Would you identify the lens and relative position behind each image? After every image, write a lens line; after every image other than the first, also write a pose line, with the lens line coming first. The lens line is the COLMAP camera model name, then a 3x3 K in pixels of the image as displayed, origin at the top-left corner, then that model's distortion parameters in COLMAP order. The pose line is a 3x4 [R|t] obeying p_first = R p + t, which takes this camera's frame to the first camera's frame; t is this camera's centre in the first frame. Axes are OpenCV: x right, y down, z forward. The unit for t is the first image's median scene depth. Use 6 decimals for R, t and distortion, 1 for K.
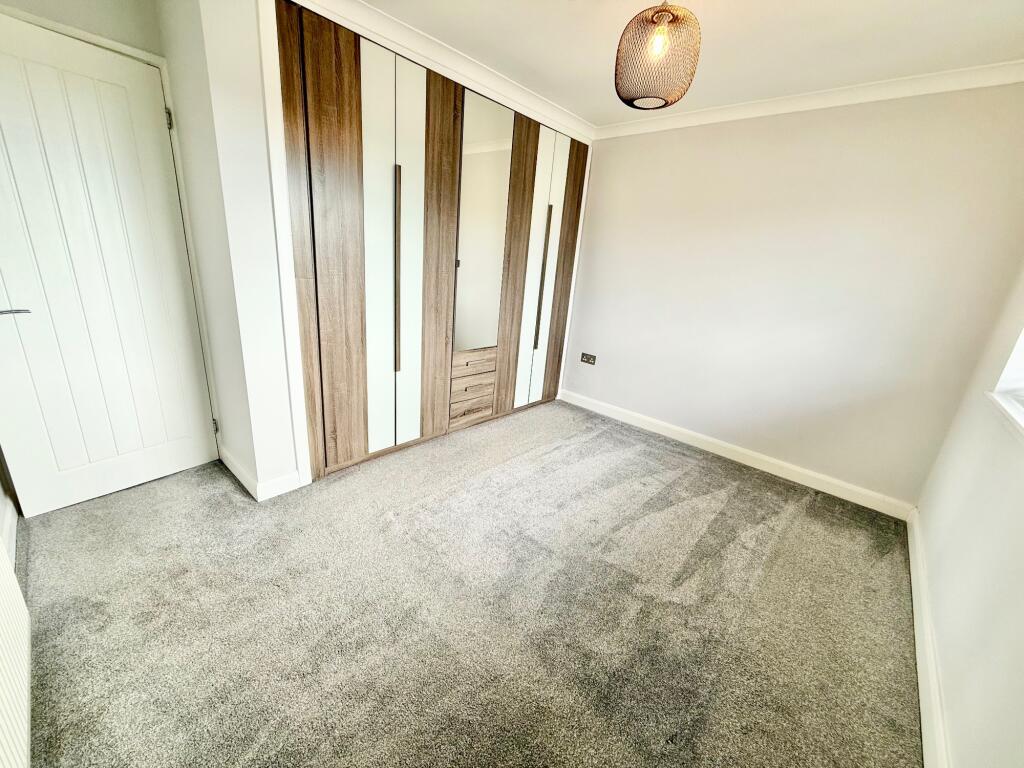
lens RADIAL K [[406.1, 0, 518.4], [0, 406.1, 379.6], [0, 0, 1]] dist [-0.001022, -0.000068]
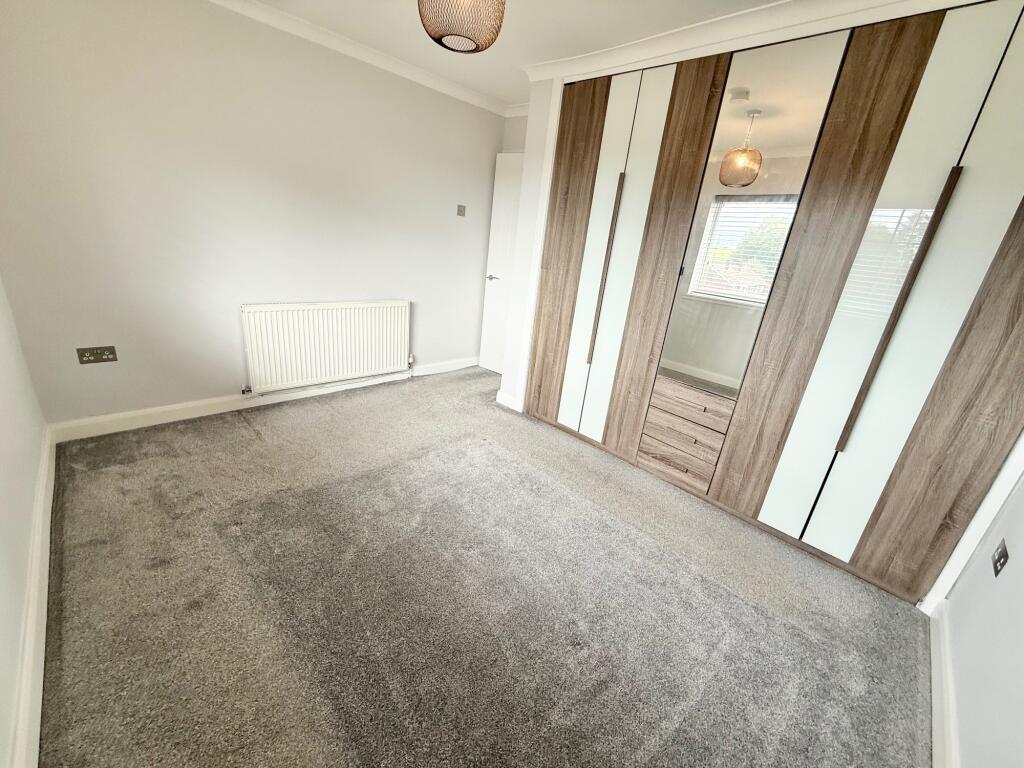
lens RADIAL K [[406.1, 0, 517.4], [0, 406.1, 389.1], [0, 0, 1]] dist [-0.001022, -0.000068]
pose [[-0.030781, 0.243634, -0.969379, 0.688626], [-0.413380, 0.879905, 0.234273, -0.120270], [0.910038, 0.407933, 0.073629, 0.687750]]
